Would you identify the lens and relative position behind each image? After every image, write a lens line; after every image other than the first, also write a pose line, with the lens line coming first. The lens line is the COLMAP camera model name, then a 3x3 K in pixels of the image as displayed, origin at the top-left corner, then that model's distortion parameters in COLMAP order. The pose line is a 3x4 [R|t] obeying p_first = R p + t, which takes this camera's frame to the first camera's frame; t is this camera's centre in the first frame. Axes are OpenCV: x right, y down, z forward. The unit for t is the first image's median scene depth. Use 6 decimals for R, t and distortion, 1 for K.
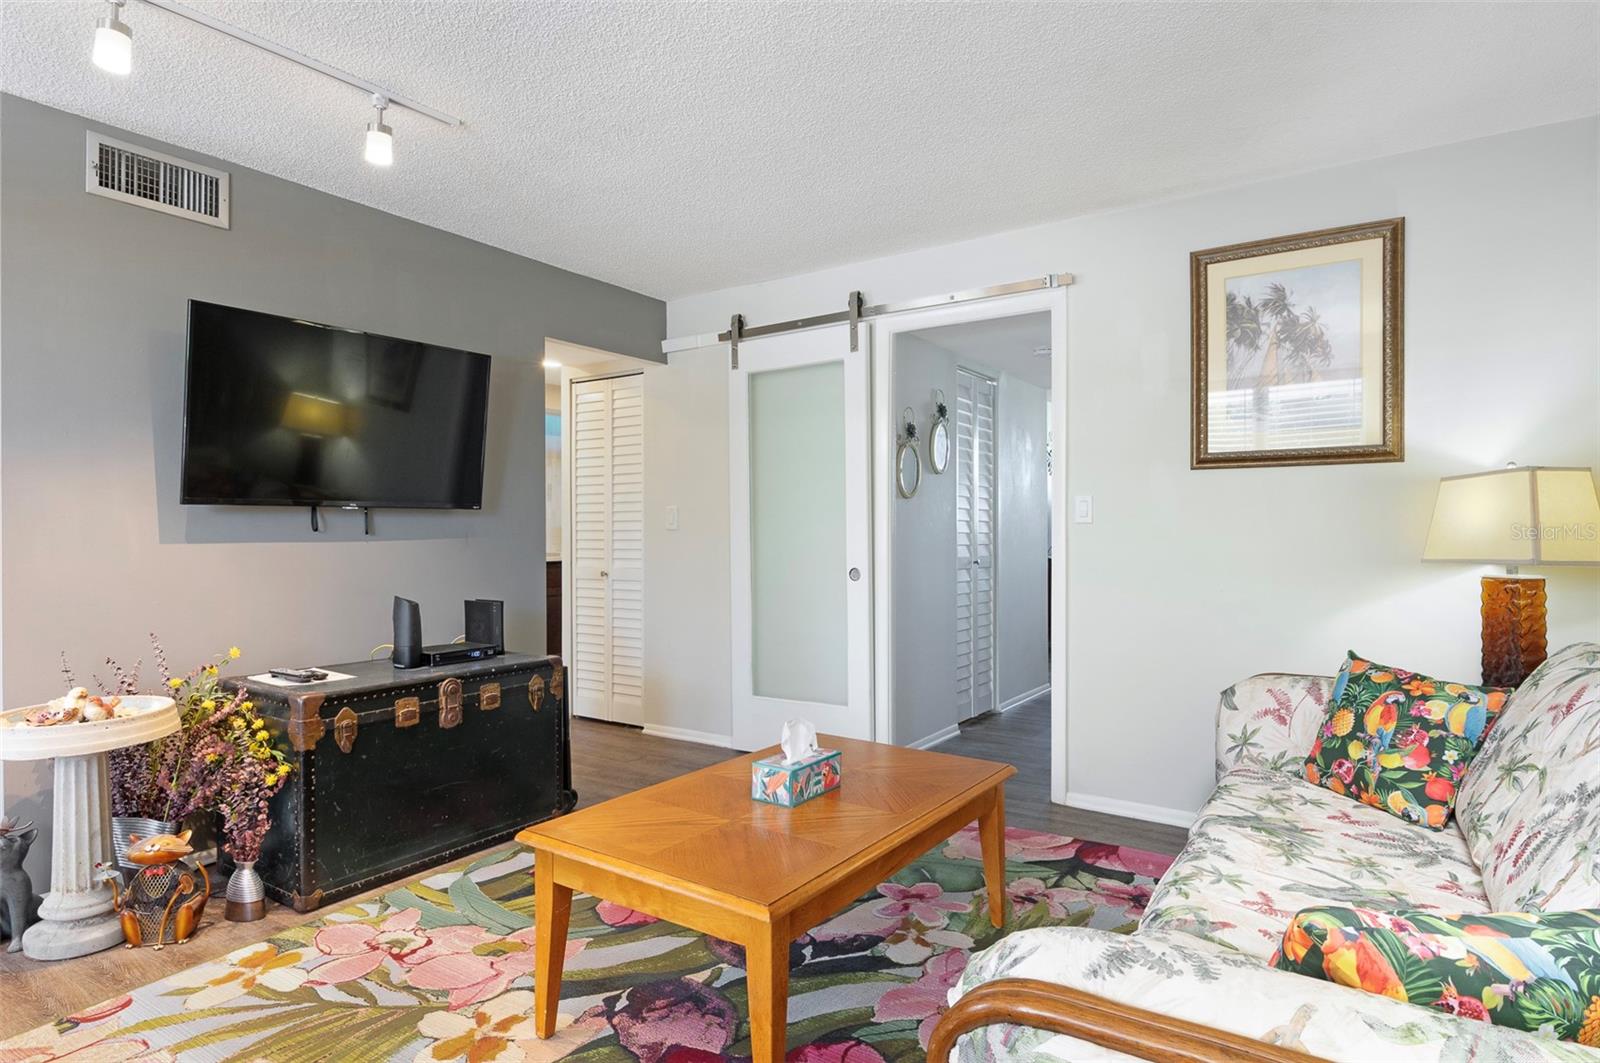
lens RADIAL K [[881.5, 0, 792.3], [0, 881.5, 533.2], [0, 0, 1]] dist [-0.005136, -0.001960]
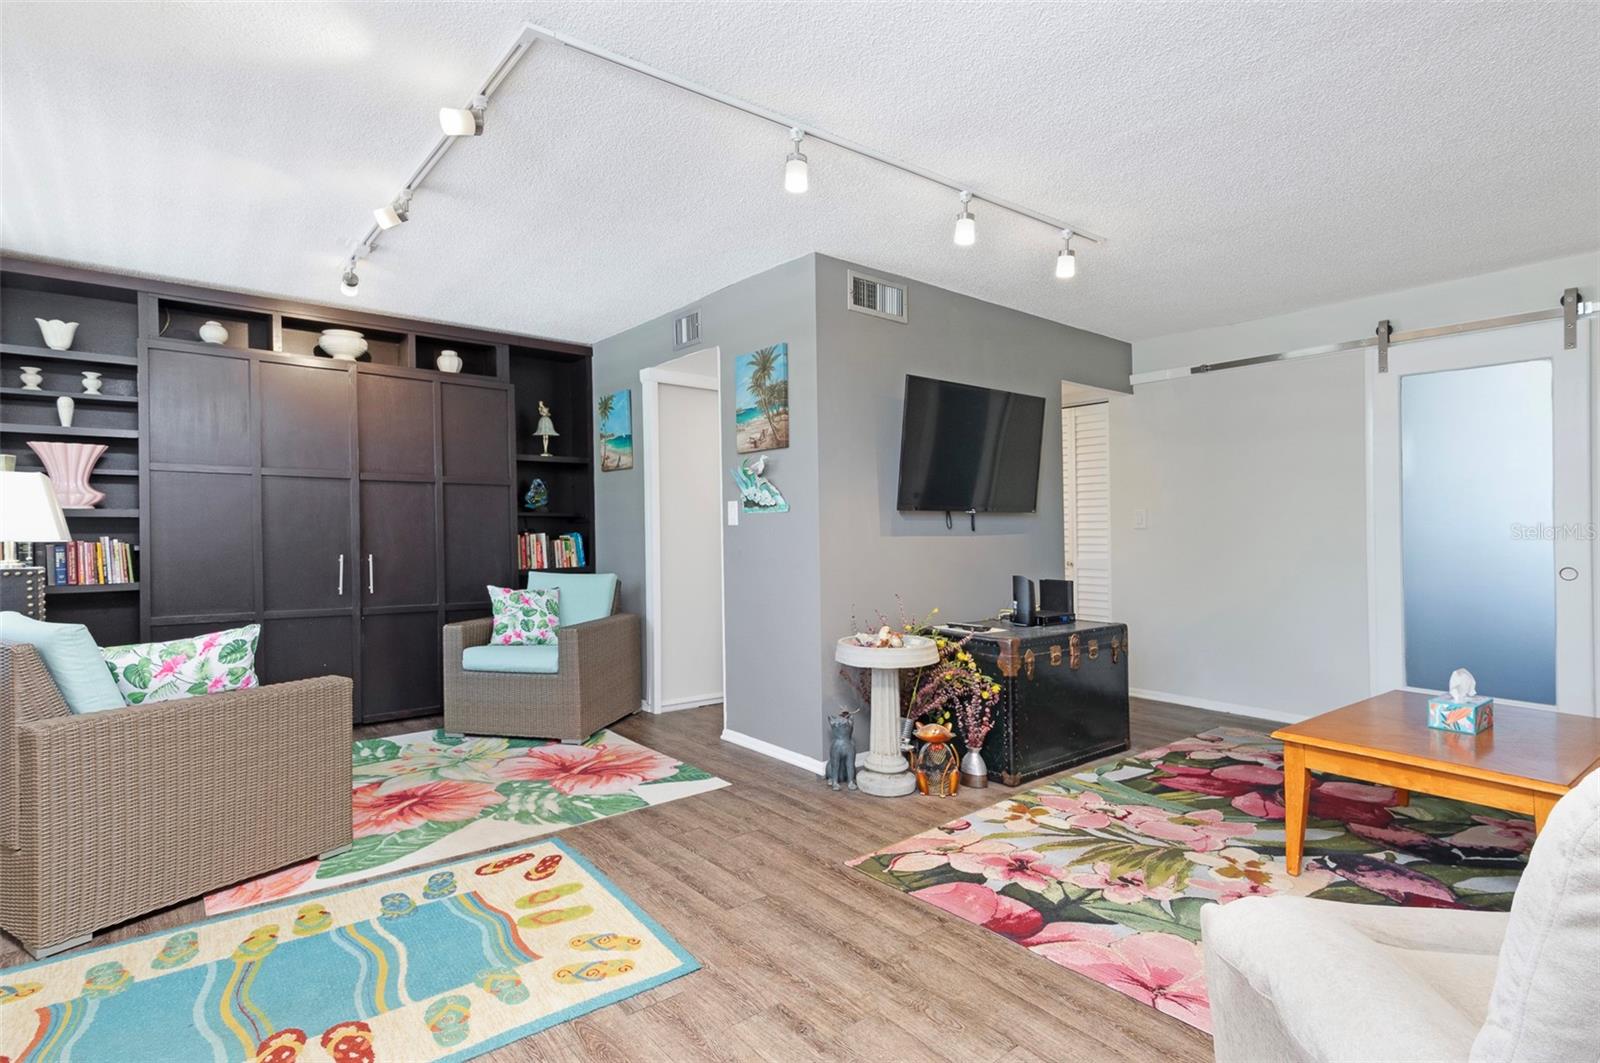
lens RADIAL K [[799.1, 0, 800.0], [0, 799.1, 531.5], [0, 0, 1]] dist [0.029368, -0.000263]
pose [[0.958432, 0.004034, -0.285294, -0.553072], [-0.004742, 0.999987, -0.001791, 0.008734], [0.285283, 0.003070, 0.958438, -0.422154]]
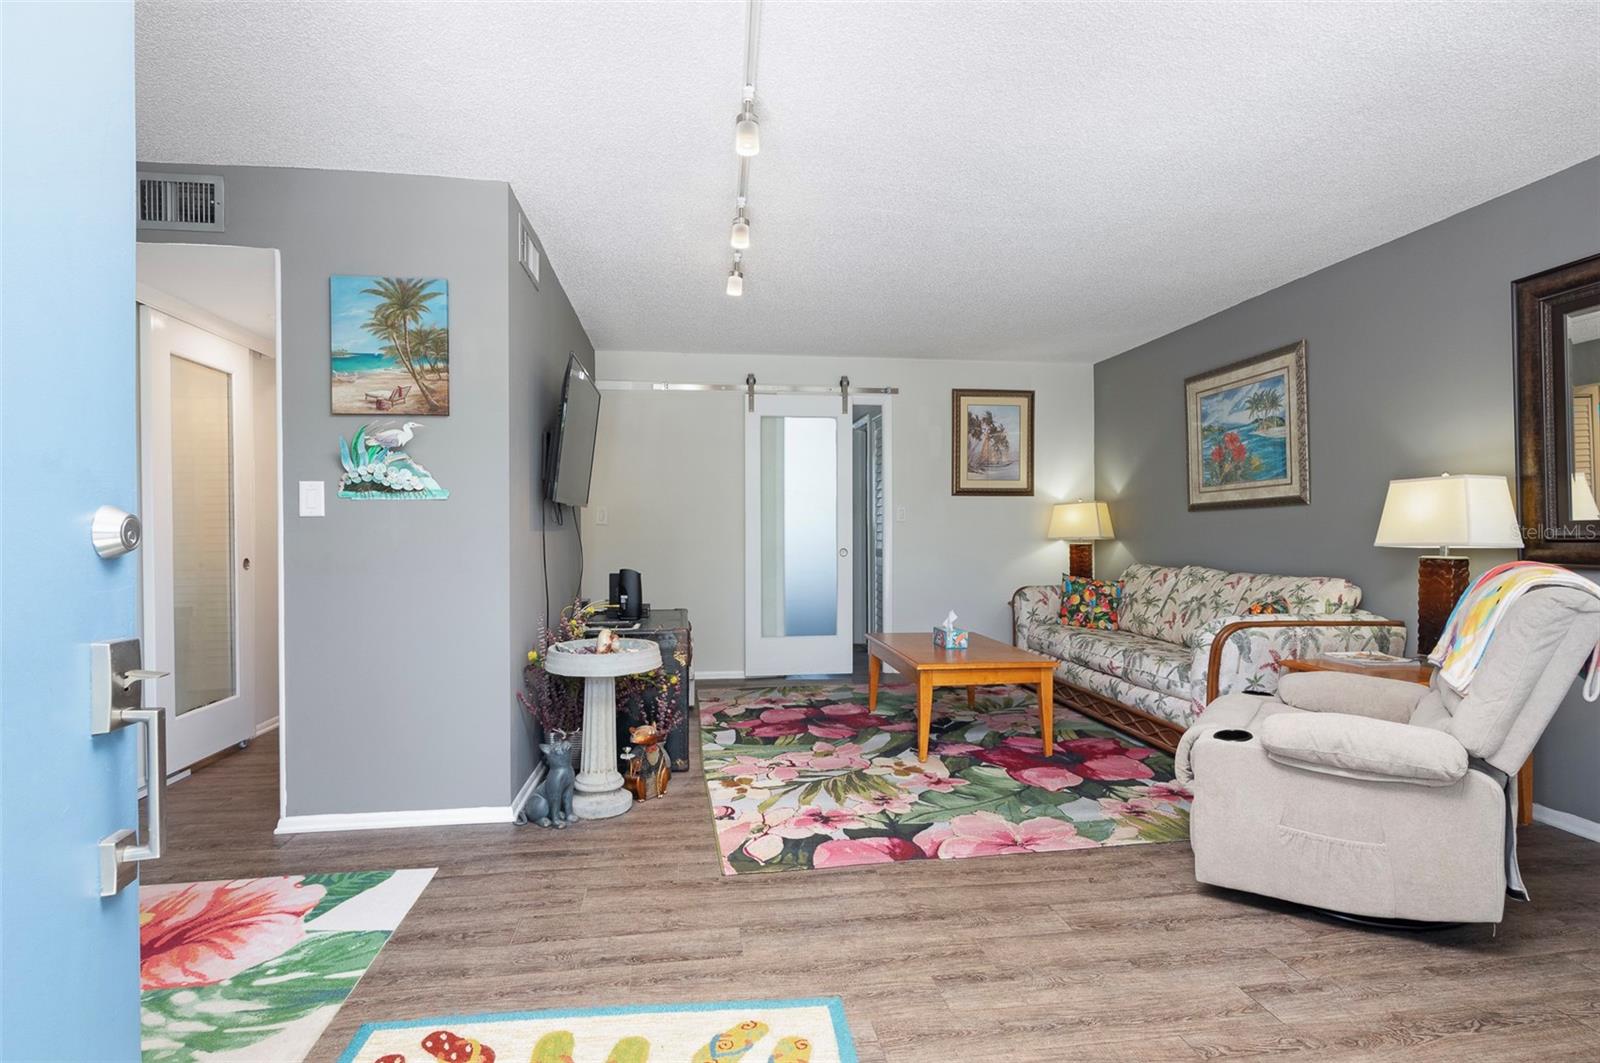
lens RADIAL K [[800.7, 0, 803.1], [0, 800.7, 534.5], [0, 0, 1]] dist [-0.001264, -0.000997]
pose [[0.737554, -0.002628, 0.675284, -1.446830], [0.001643, 0.999996, 0.002097, 0.018180], [-0.675287, -0.000437, 0.737555, -0.179100]]
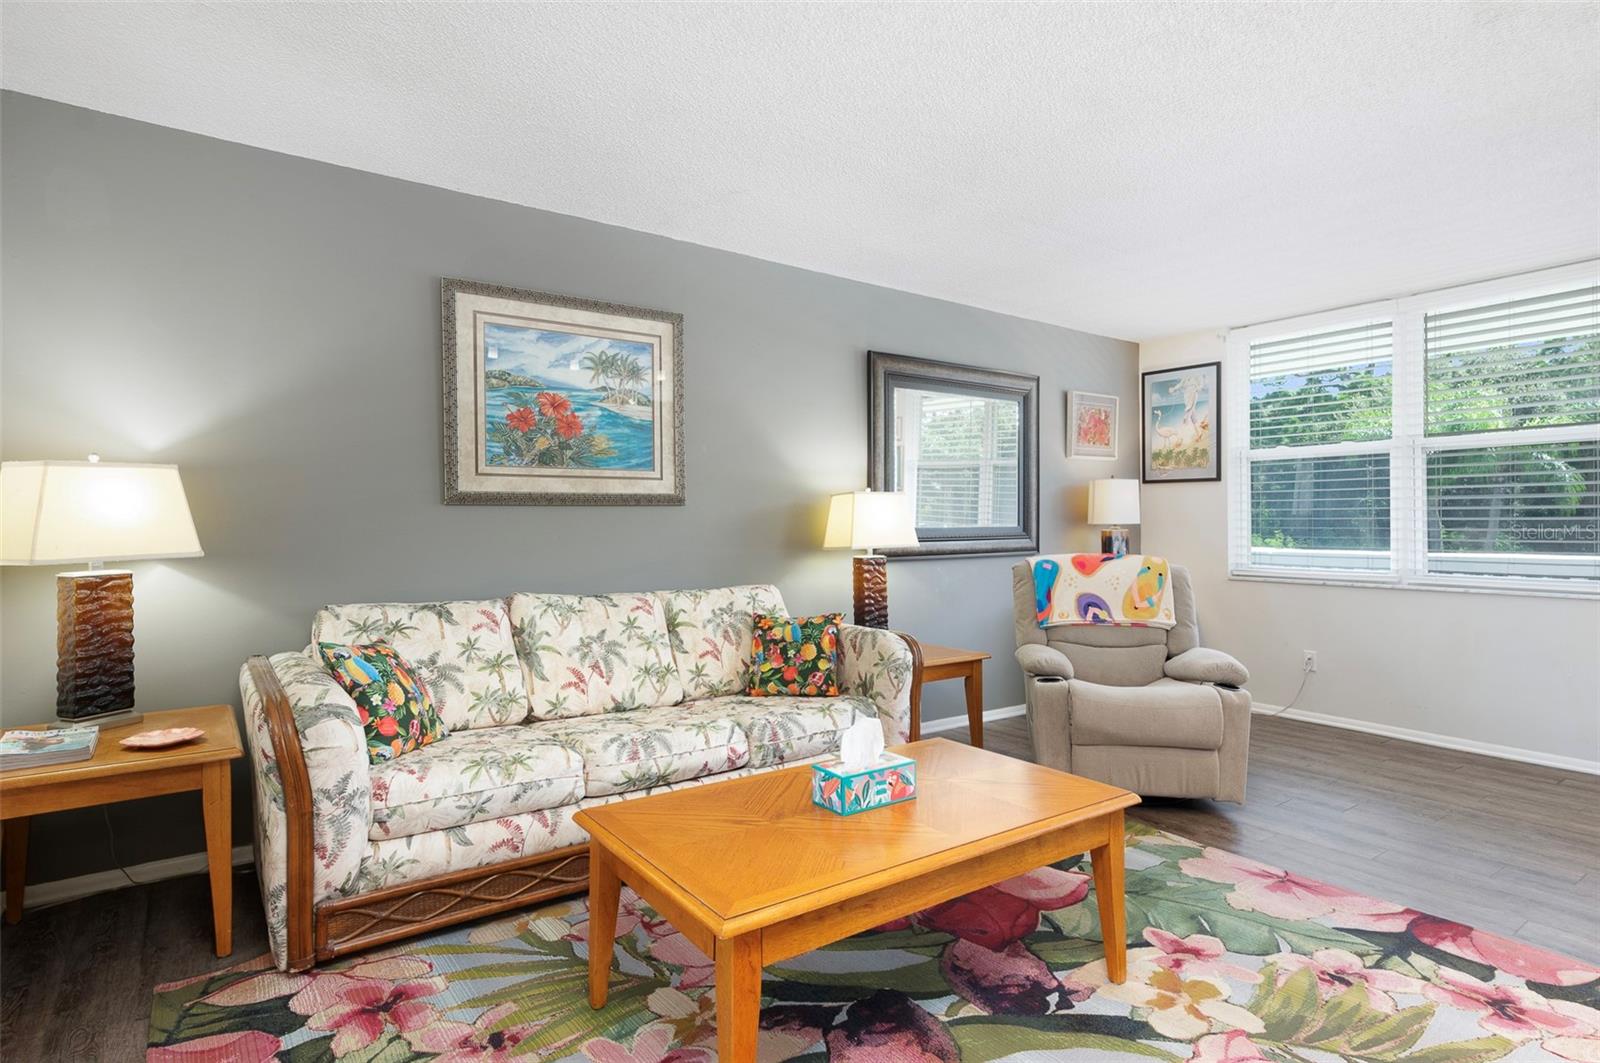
lens RADIAL K [[829.7, 0, 792.8], [0, 829.7, 508.7], [0, 0, 1]] dist [-0.002336, -0.000519]
pose [[-0.937443, 0.009529, 0.348009, -0.216120], [0.001917, 0.999752, -0.022209, 0.000471], [-0.348134, -0.020152, -0.937228, 1.725837]]
